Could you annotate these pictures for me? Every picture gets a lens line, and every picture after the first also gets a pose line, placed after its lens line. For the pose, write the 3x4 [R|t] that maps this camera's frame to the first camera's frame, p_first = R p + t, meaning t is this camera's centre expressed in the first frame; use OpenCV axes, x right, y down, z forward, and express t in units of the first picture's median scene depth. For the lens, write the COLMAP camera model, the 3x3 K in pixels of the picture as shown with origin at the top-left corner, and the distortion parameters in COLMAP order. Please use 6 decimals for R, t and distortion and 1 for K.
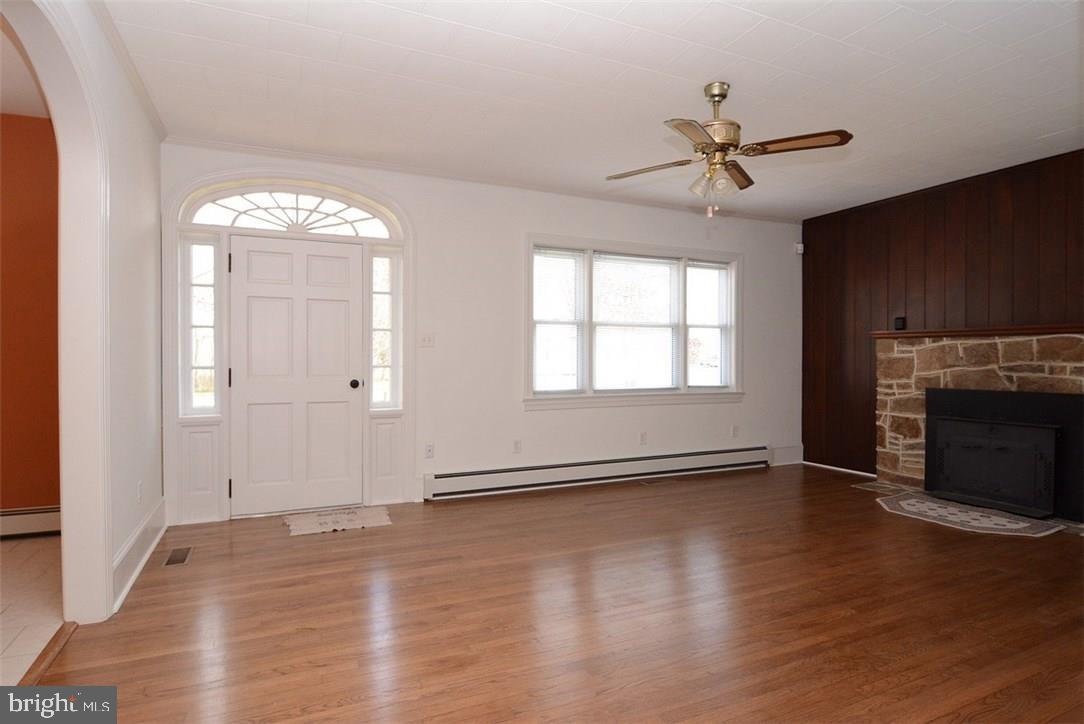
lens RADIAL K [[598.6, 0, 537.6], [0, 598.6, 360.6], [0, 0, 1]] dist [-0.000095, -0.003877]
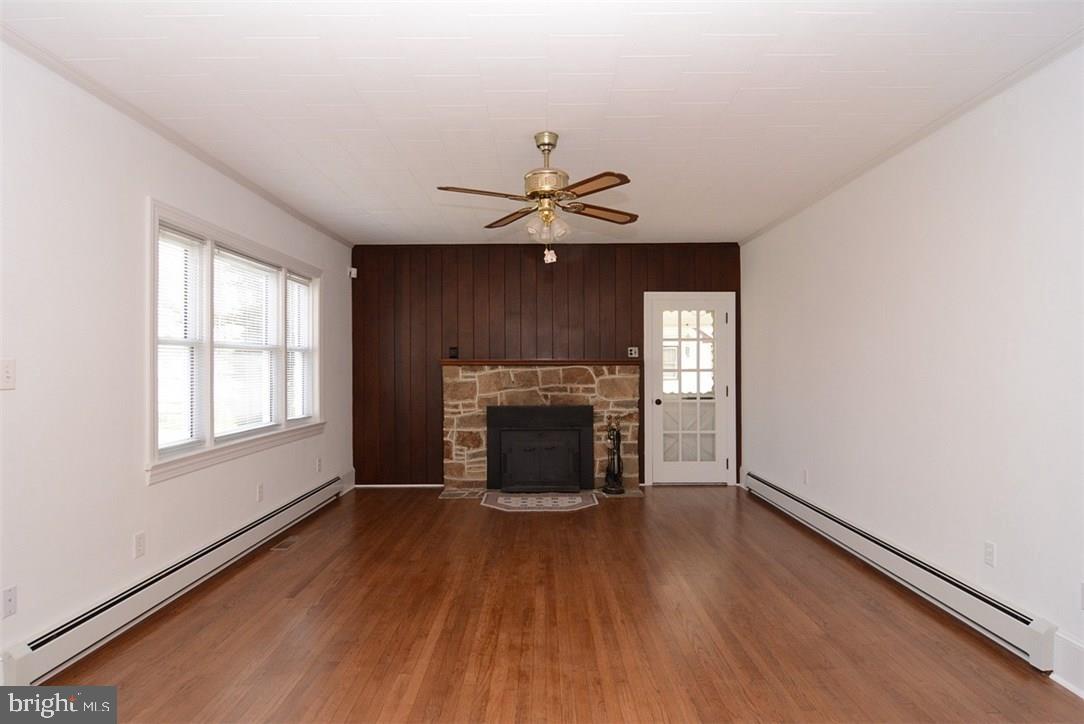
lens RADIAL K [[598.6, 0, 539.4], [0, 598.6, 362.7], [0, 0, 1]] dist [-0.000095, -0.003877]
pose [[0.414888, 0.000893, 0.909872, -0.420131], [0.007231, 0.999965, -0.004279, -0.037292], [-0.909844, 0.008354, 0.414867, 0.374079]]
